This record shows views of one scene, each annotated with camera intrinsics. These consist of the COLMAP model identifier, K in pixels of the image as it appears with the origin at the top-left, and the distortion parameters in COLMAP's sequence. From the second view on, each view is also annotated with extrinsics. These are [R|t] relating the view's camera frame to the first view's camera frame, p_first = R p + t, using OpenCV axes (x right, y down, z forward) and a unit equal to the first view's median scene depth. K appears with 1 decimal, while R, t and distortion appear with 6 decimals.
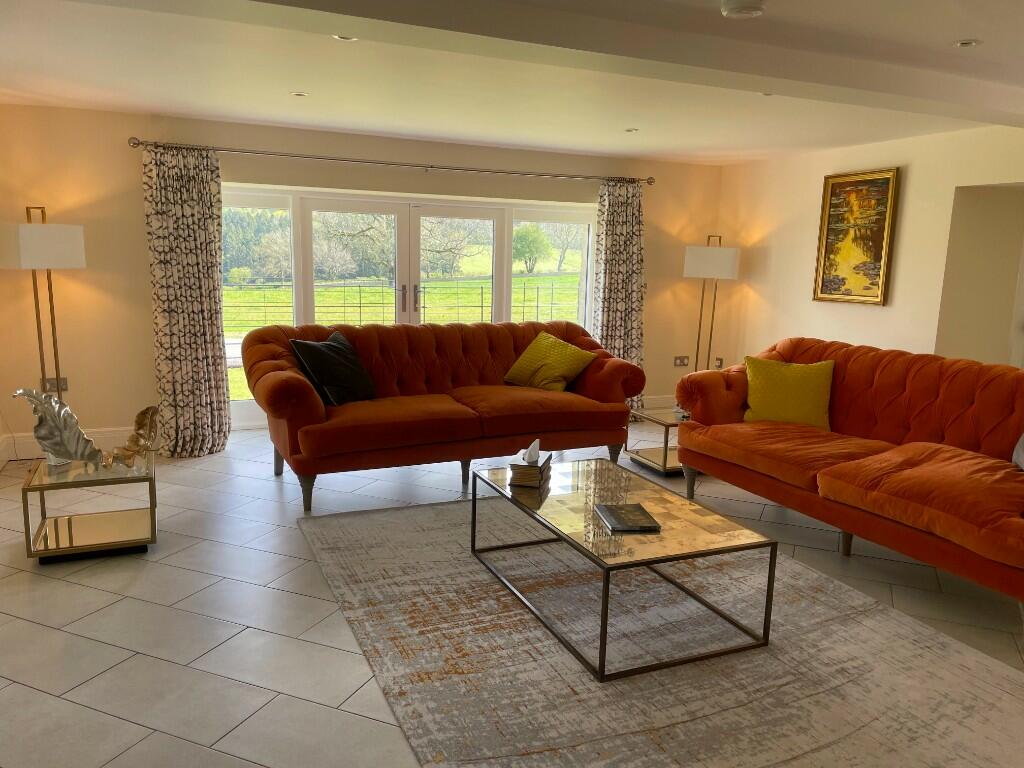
lens RADIAL K [[770.3, 0, 514.4], [0, 770.3, 392.6], [0, 0, 1]] dist [0.101405, -0.134695]
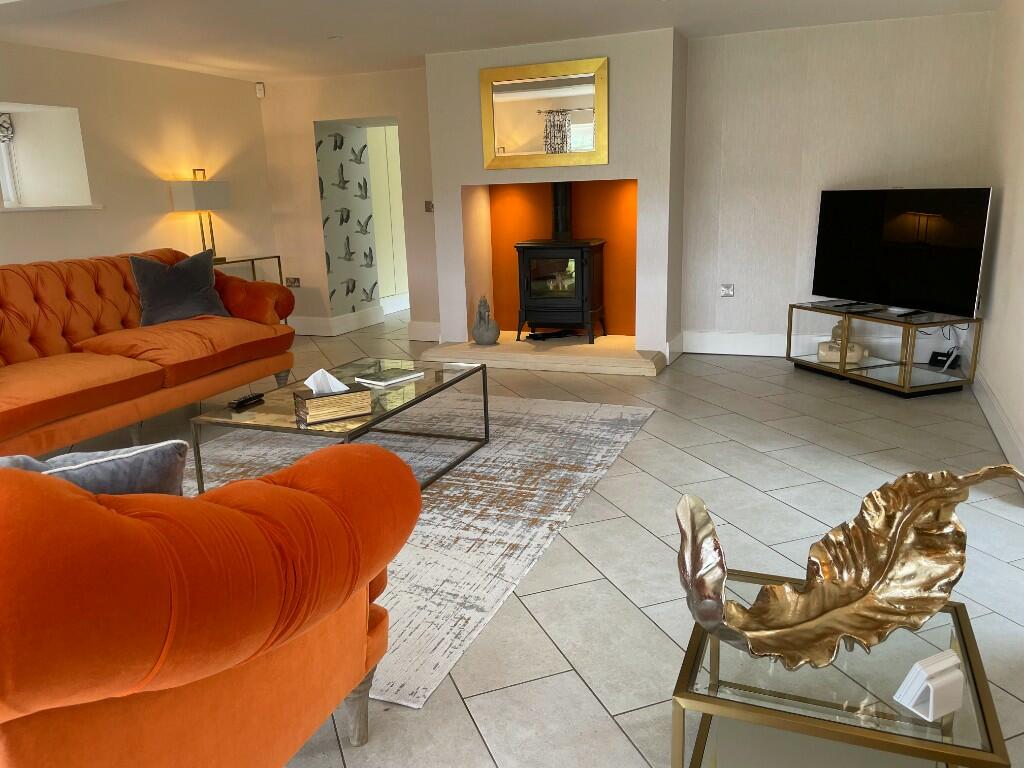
lens RADIAL K [[770.3, 0, 514.4], [0, 770.3, 392.6], [0, 0, 1]] dist [0.101405, -0.134695]
pose [[-0.697745, -0.176954, 0.694147, -0.855836], [0.138697, 0.917301, 0.373258, -0.244830], [-0.702791, 0.356715, -0.615499, 1.663941]]
